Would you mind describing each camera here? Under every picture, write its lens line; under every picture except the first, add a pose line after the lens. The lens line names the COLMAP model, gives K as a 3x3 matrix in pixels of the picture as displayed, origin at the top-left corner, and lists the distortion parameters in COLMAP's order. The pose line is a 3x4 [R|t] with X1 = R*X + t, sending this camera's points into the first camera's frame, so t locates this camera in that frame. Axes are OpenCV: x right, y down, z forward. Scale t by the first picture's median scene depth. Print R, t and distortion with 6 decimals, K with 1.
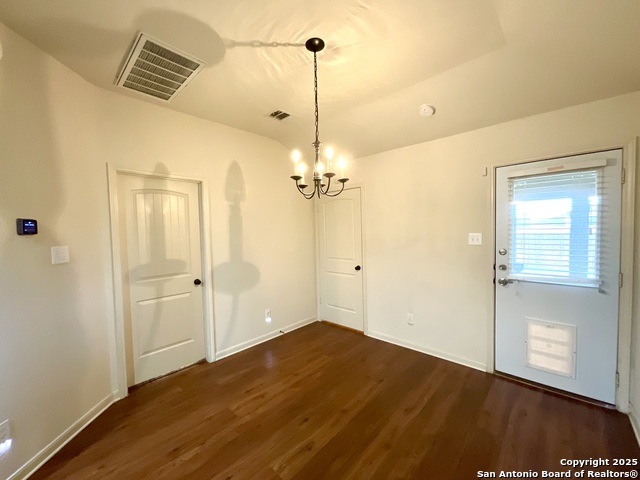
lens RADIAL K [[258.0, 0, 320.5], [0, 258.0, 241.8], [0, 0, 1]] dist [-0.004029, 0.002597]
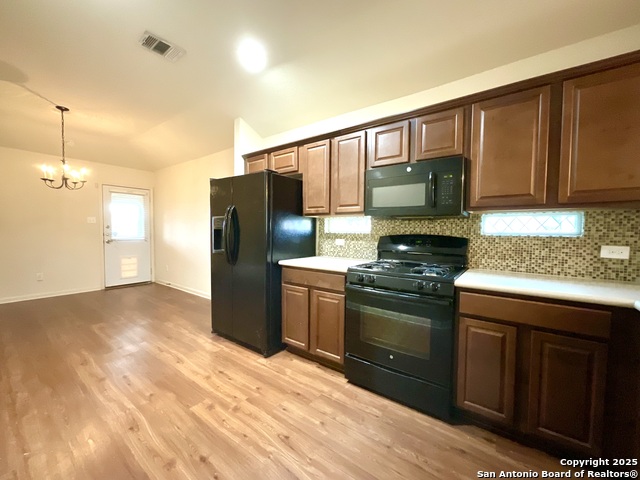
lens RADIAL K [[258.0, 0, 324.6], [0, 258.0, 242.7], [0, 0, 1]] dist [-0.004029, 0.002597]
pose [[-0.119811, -0.027070, 0.992428, -1.496541], [0.035961, 0.998854, 0.031587, 0.158919], [-0.992145, 0.039473, -0.118700, -0.449553]]
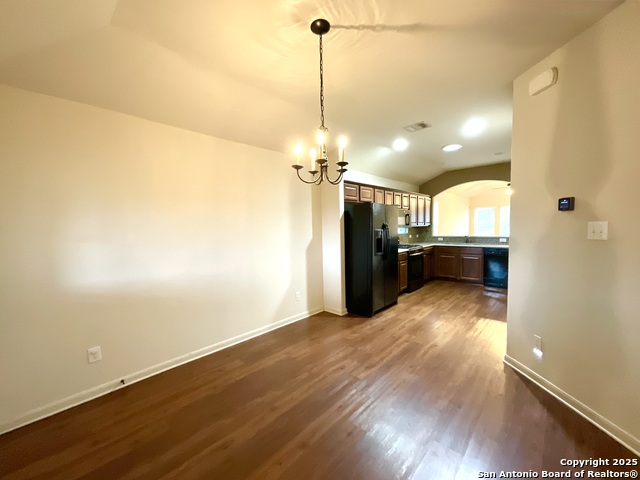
lens RADIAL K [[258.0, 0, 320.9], [0, 258.0, 239.6], [0, 0, 1]] dist [-0.004029, 0.002597]
pose [[-0.998954, 0.045357, -0.005759, 0.013402], [0.044521, 0.993654, 0.103291, -0.043962], [0.010407, 0.102927, -0.994634, 1.423699]]
